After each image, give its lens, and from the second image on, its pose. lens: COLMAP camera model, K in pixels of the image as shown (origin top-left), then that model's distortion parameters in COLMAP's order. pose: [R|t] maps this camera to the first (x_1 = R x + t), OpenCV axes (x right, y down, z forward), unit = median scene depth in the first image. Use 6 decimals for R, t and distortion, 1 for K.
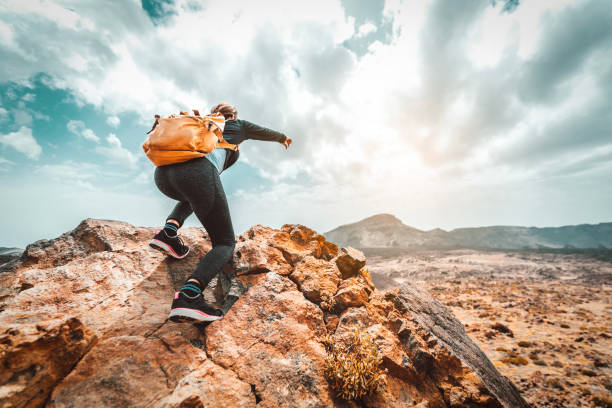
lens RADIAL K [[265.0, 0, 305.8], [0, 265.0, 215.7], [0, 0, 1]] dist [-0.001460, 0.001010]
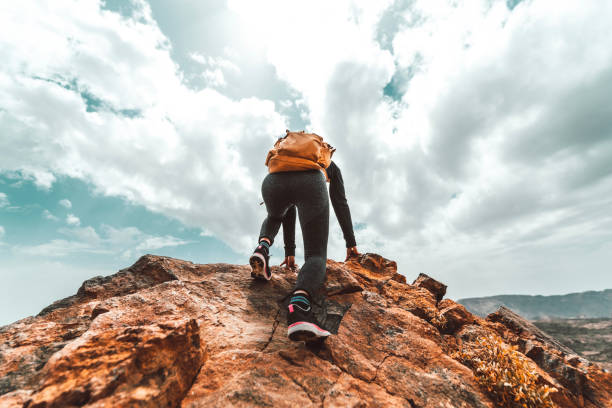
lens RADIAL K [[265.0, 0, 305.8], [0, 265.0, 215.7], [0, 0, 1]] dist [-0.001460, 0.001010]
pose [[0.999501, -0.027855, 0.014906, -0.414165], [0.030850, 0.962260, -0.270379, 0.245819], [-0.006812, 0.270704, 0.962639, 0.054237]]
